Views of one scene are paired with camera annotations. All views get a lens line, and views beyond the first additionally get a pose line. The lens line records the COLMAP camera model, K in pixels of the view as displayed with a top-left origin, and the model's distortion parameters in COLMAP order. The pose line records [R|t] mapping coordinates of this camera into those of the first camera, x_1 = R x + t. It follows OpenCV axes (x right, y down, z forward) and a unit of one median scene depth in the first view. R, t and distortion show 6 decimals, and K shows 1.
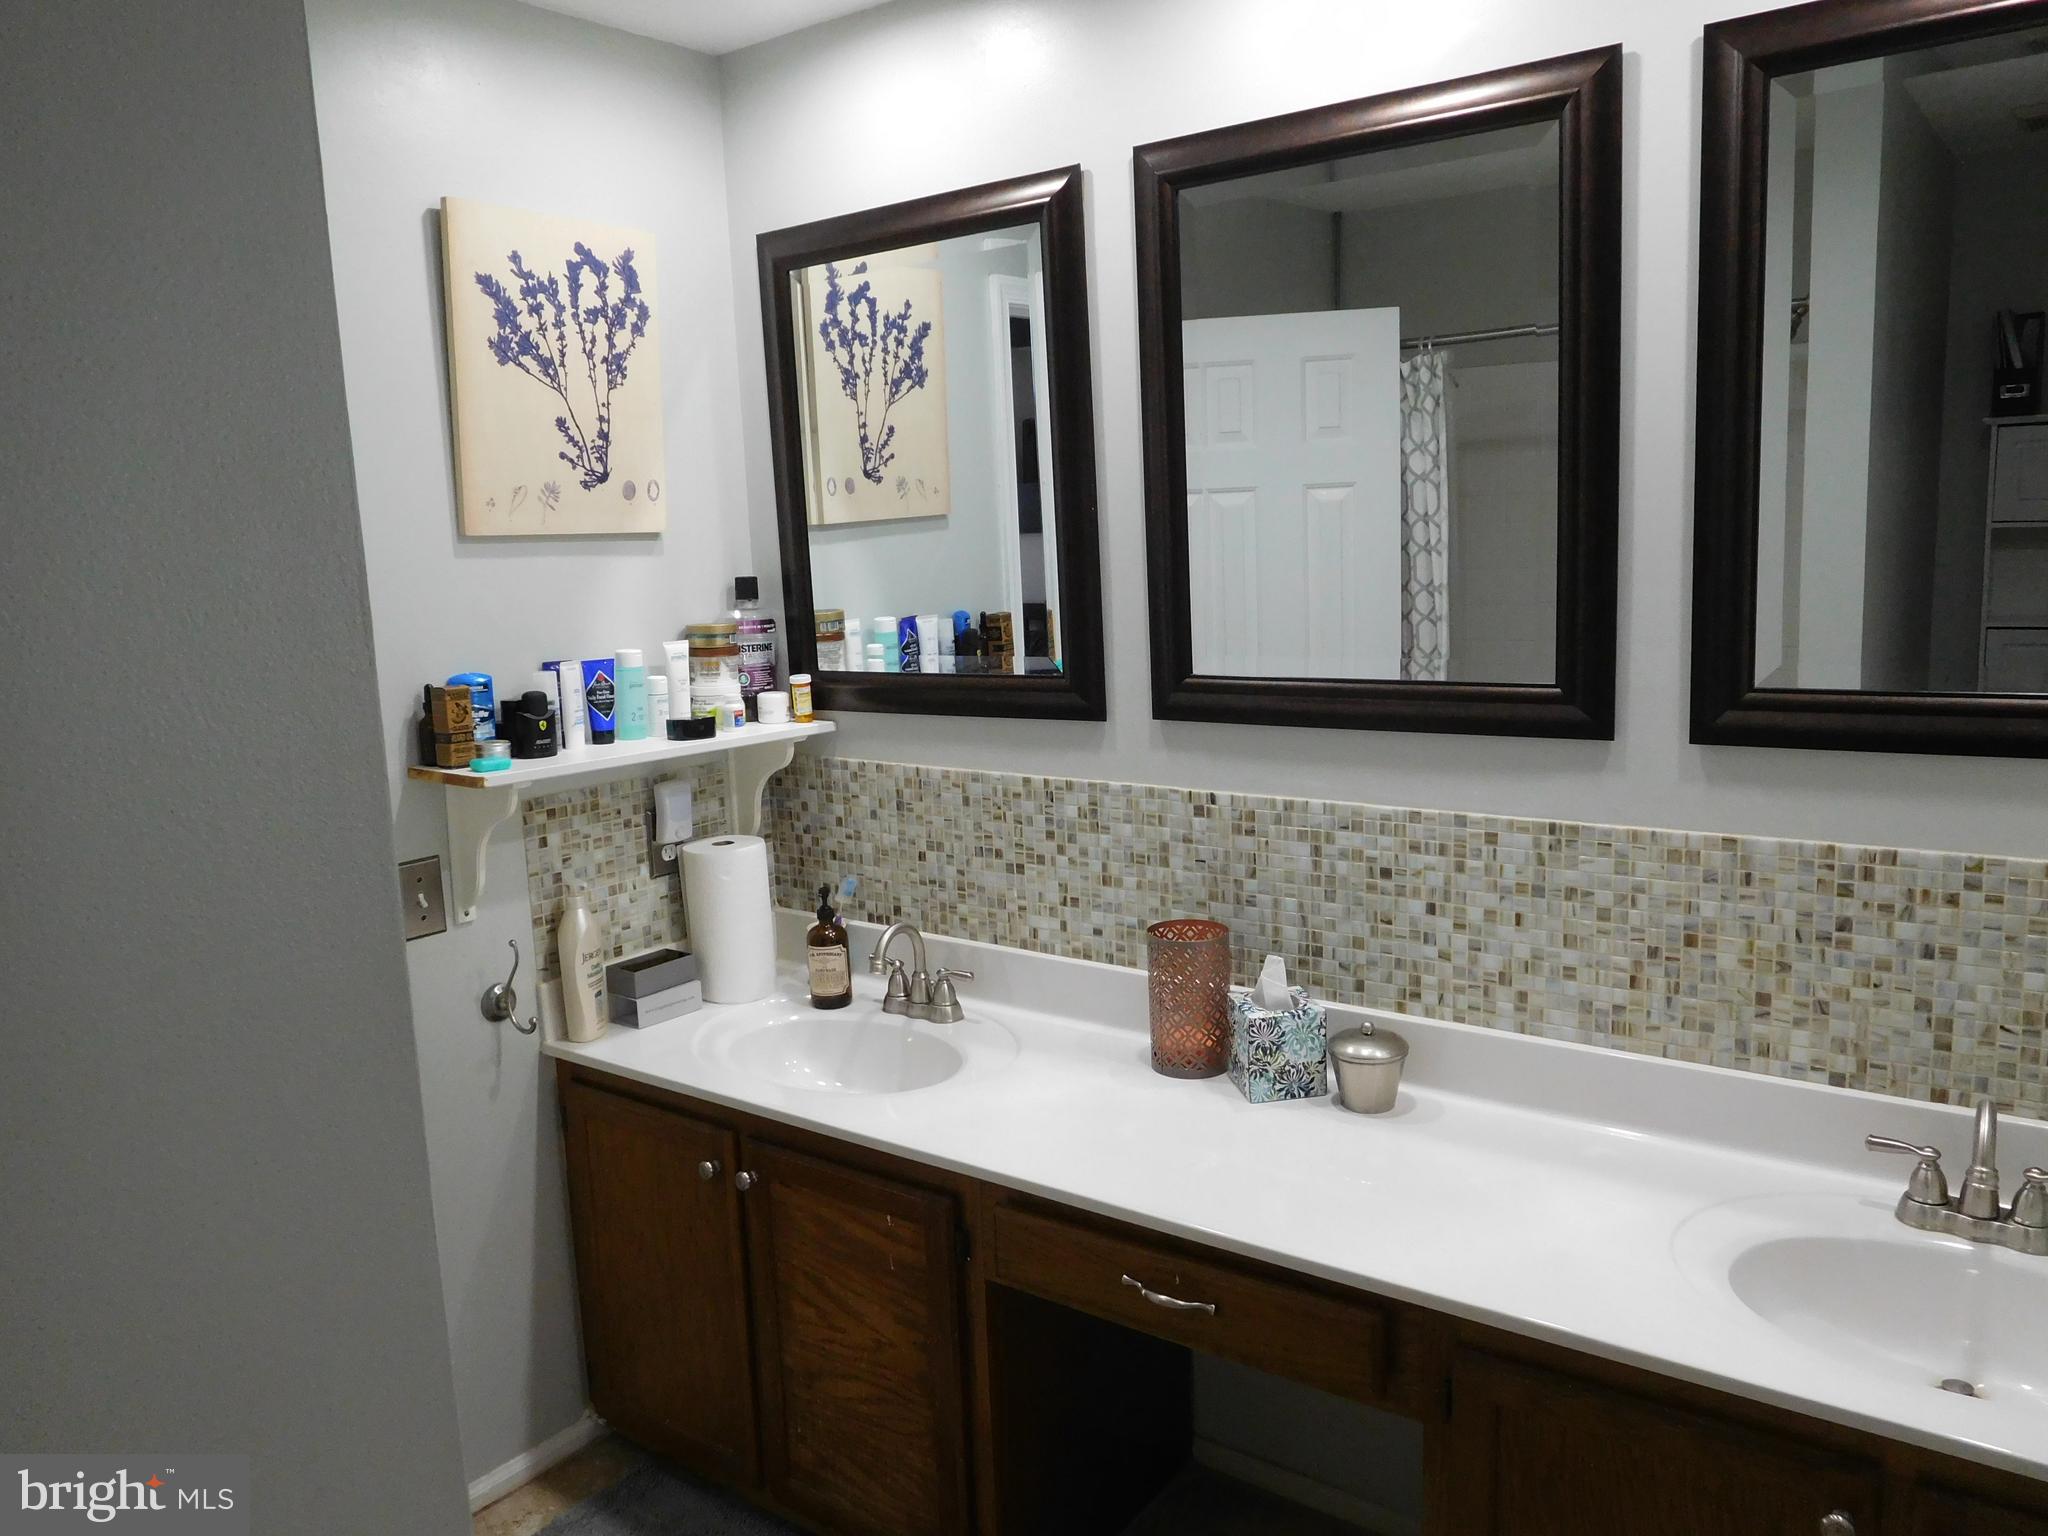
lens RADIAL K [[1536.2, 0, 1016.3], [0, 1536.2, 756.4], [0, 0, 1]] dist [0.002774, -0.019577]
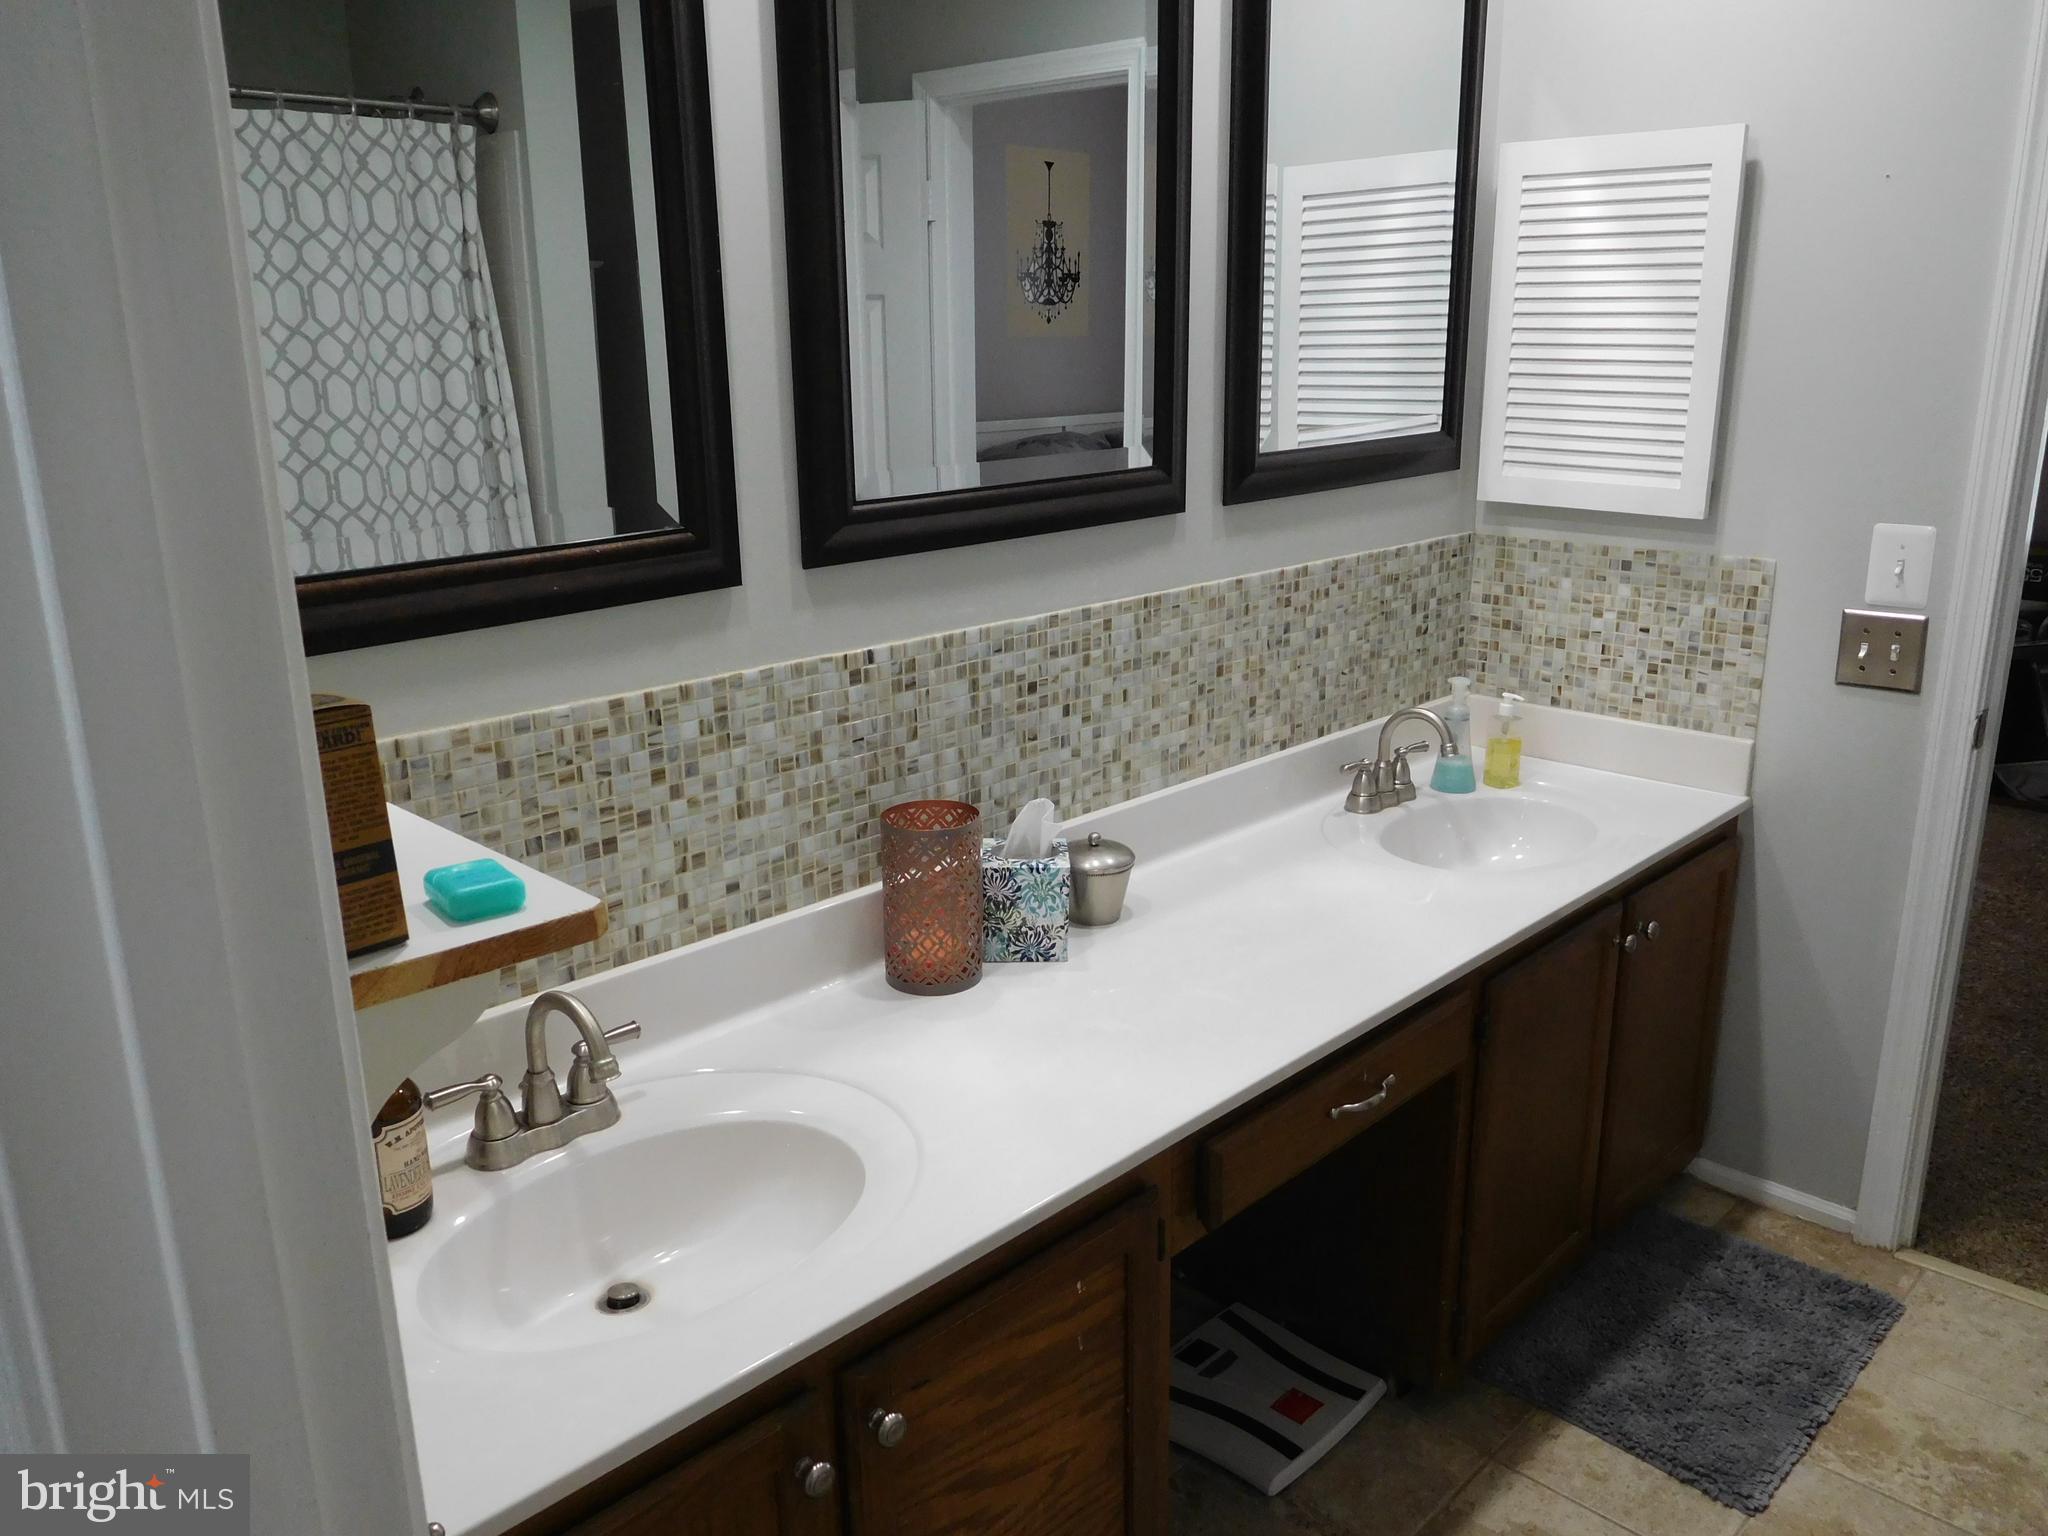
lens RADIAL K [[1536.2, 0, 1018.5], [0, 1536.2, 765.5], [0, 0, 1]] dist [0.002774, -0.019577]
pose [[0.145891, -0.213040, 0.966090, -0.672395], [0.181323, 0.965754, 0.185584, -0.054612], [-0.972542, 0.148099, 0.179524, 0.813498]]
